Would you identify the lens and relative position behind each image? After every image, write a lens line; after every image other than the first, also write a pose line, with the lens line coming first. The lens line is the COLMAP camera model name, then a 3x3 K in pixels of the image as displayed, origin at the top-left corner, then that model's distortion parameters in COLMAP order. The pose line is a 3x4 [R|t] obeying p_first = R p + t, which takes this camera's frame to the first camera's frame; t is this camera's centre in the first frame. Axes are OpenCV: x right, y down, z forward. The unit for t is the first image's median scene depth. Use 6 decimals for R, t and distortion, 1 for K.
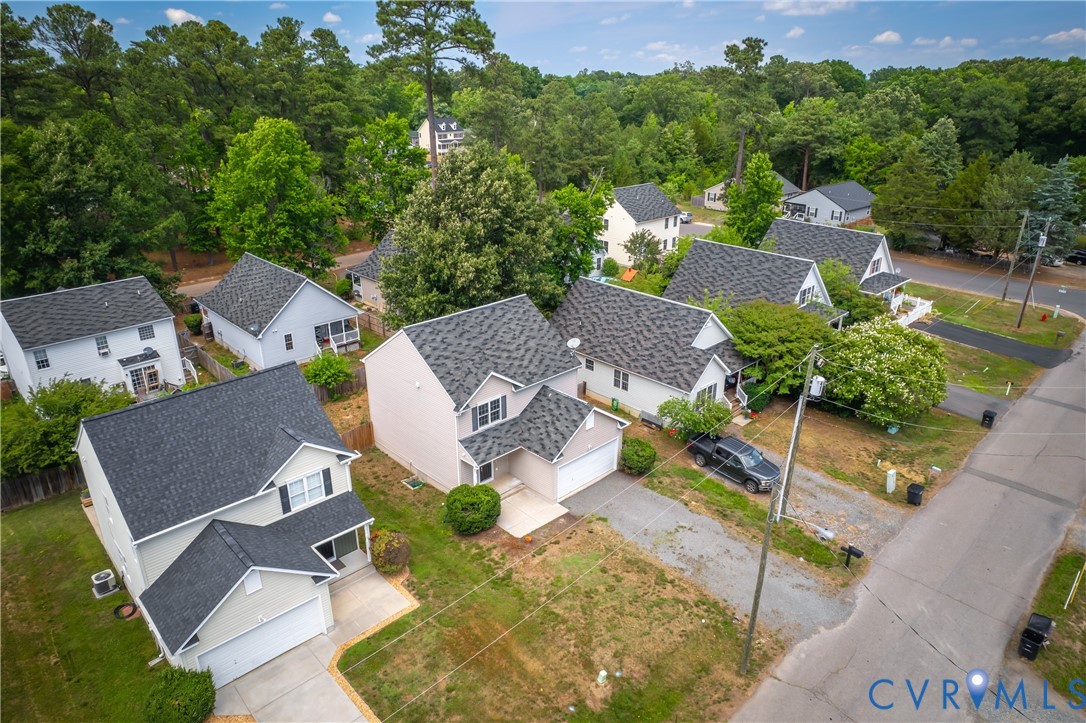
lens RADIAL K [[703.0, 0, 544.1], [0, 703.0, 354.9], [0, 0, 1]] dist [-0.056527, 0.038908]
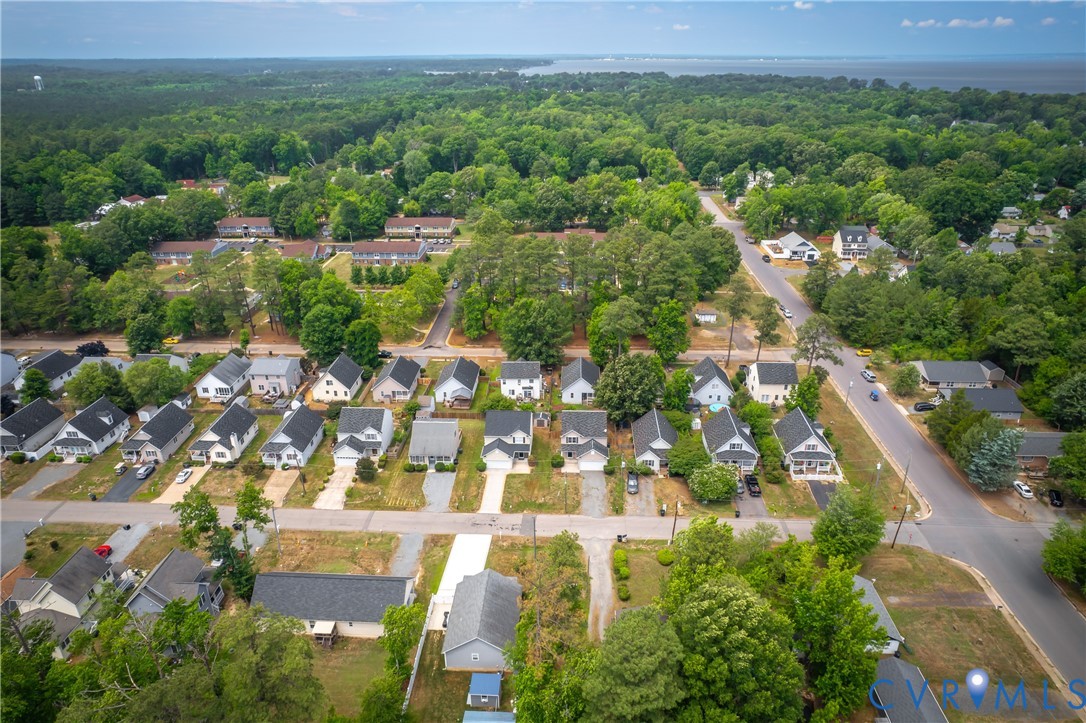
lens RADIAL K [[703.0, 0, 546.7], [0, 703.0, 359.3], [0, 0, 1]] dist [-0.056527, 0.038908]
pose [[0.691840, 0.292327, -0.660229, 1.978712], [-0.261540, 0.953744, 0.148224, -0.771080], [0.673019, 0.070129, 0.736293, -1.704140]]
